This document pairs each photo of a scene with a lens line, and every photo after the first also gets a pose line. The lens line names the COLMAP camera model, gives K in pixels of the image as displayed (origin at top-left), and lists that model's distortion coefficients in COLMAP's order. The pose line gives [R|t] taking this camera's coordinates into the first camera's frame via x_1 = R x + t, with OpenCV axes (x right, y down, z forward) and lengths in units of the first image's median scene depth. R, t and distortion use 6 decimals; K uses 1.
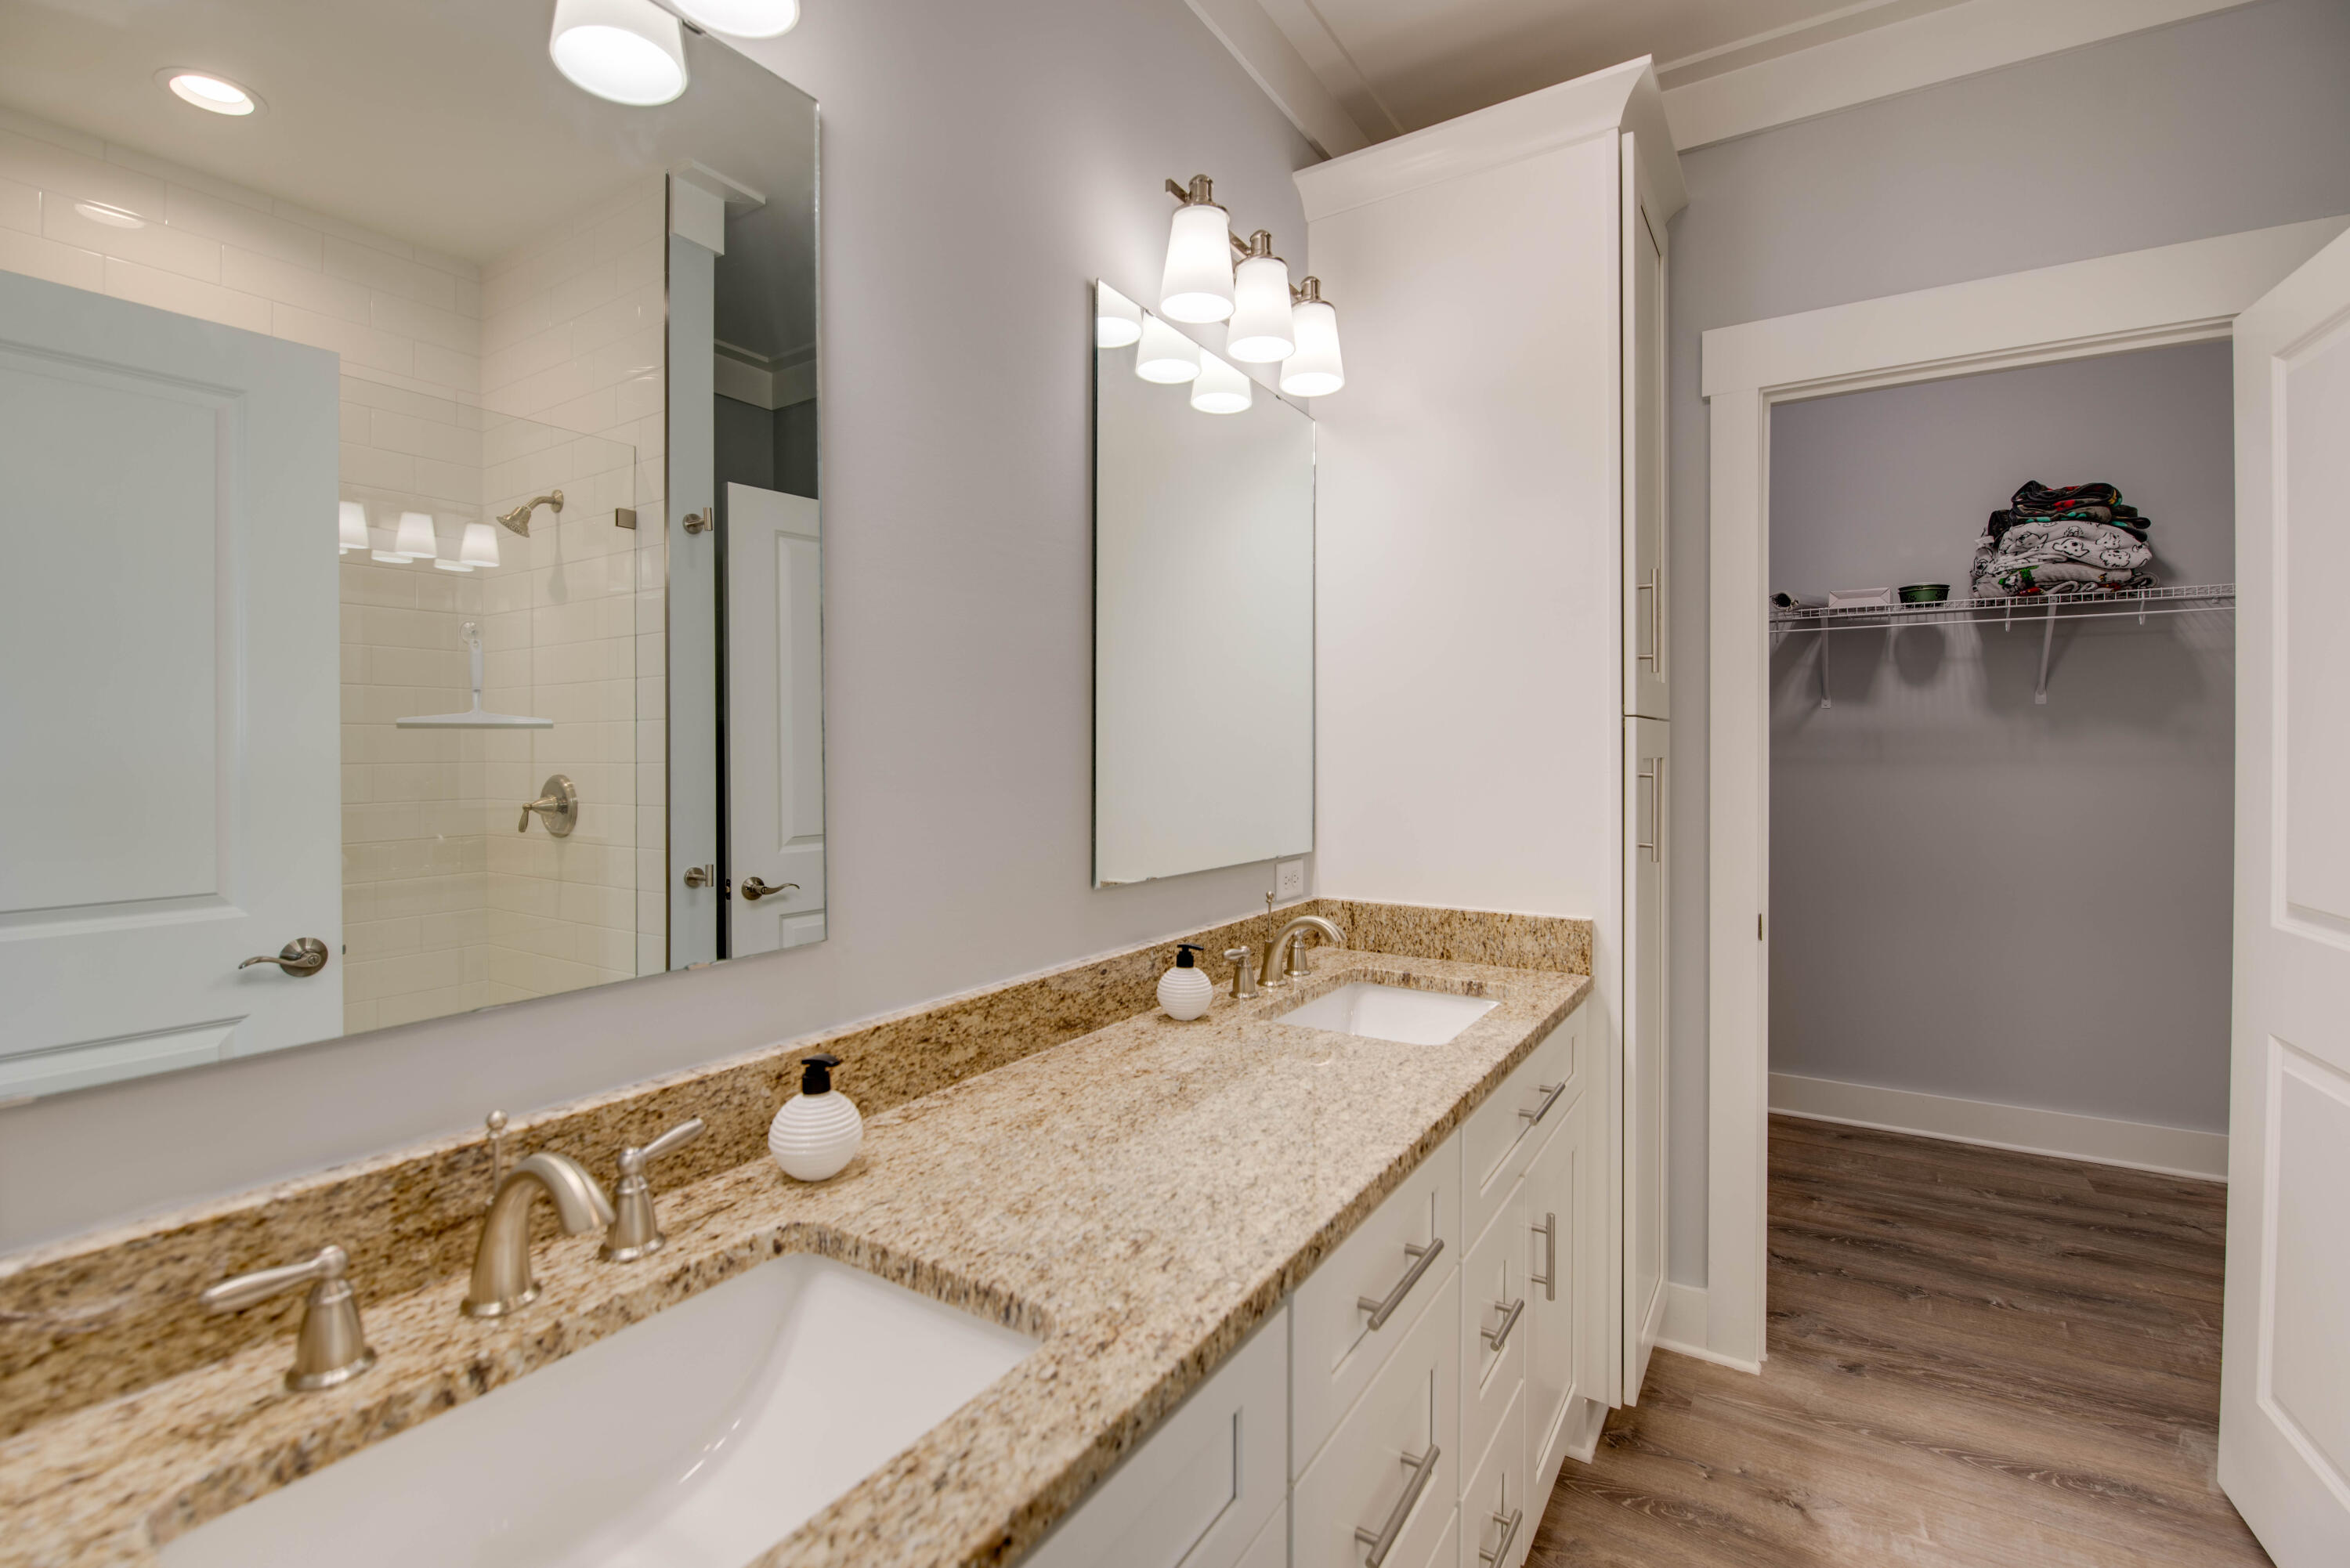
lens RADIAL K [[1052.5, 0, 1168.8], [0, 1052.5, 760.9], [0, 0, 1]] dist [-0.017735, -0.000121]
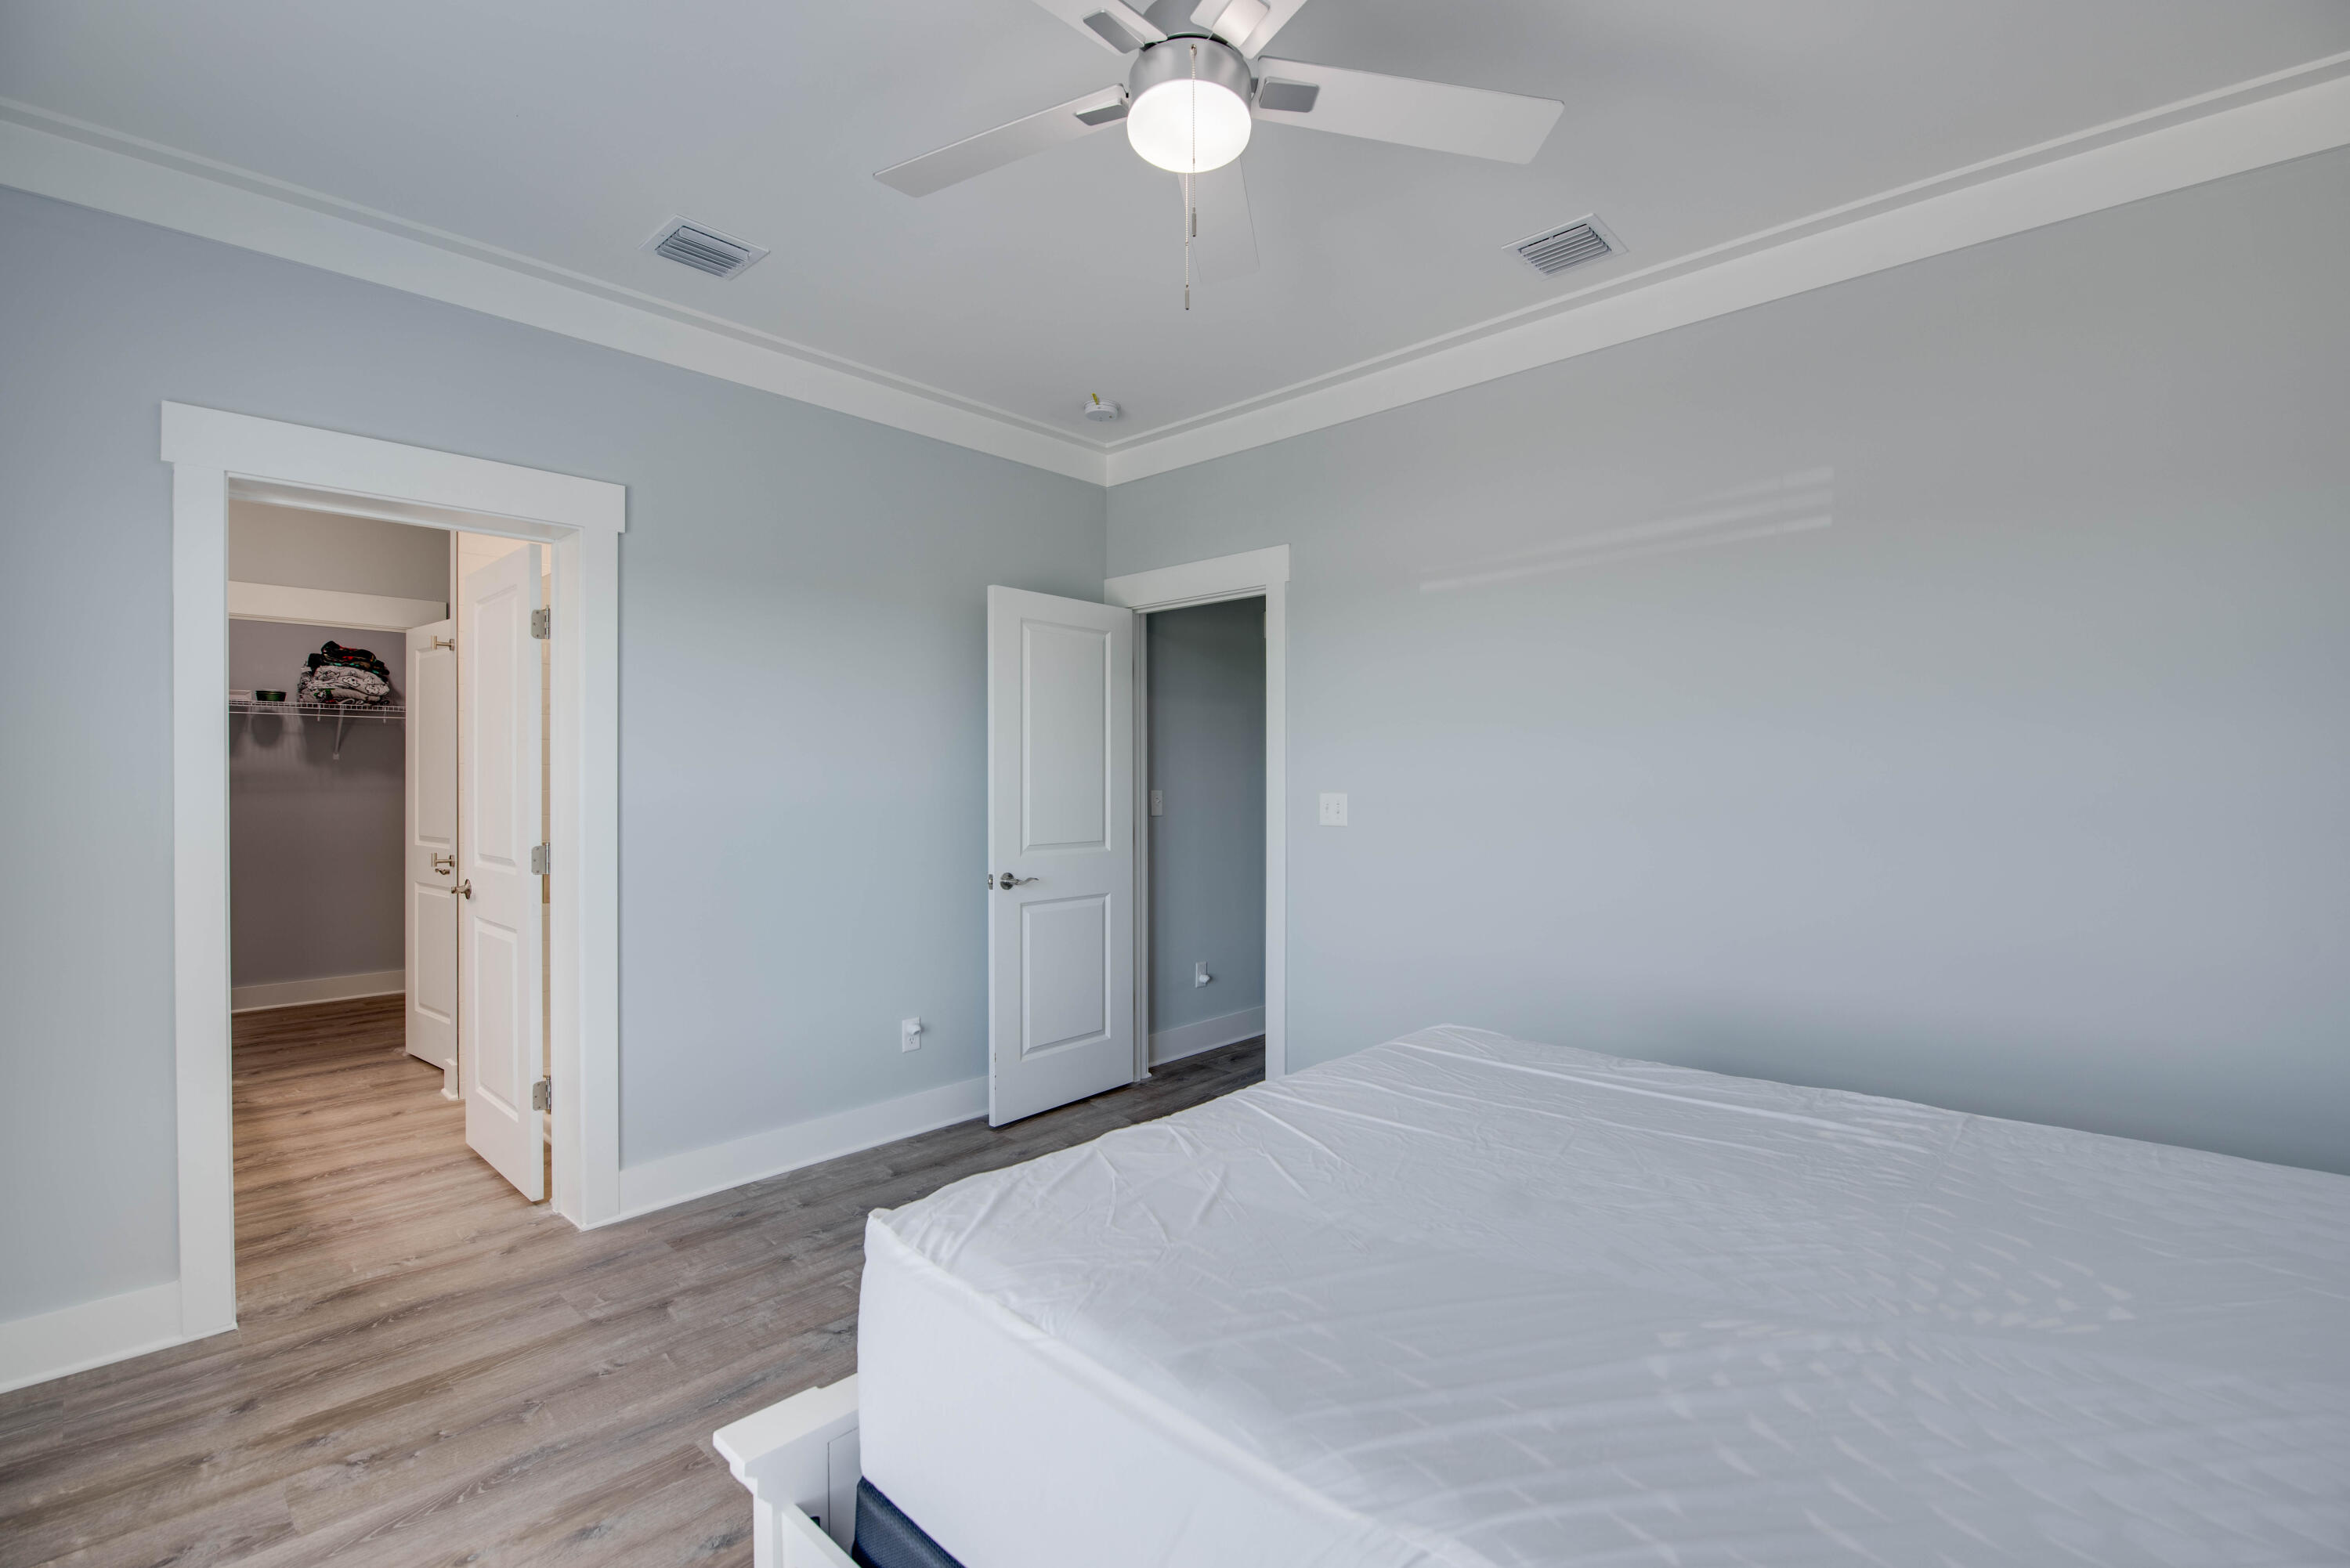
lens RADIAL K [[1052.5, 0, 1170.1], [0, 1052.5, 775.3], [0, 0, 1]] dist [-0.017735, -0.000121]
pose [[0.198651, 0.015966, 0.979940, -0.737667], [0.011863, 0.999755, -0.018694, 0.027238], [-0.979999, 0.015339, 0.198413, -0.891668]]
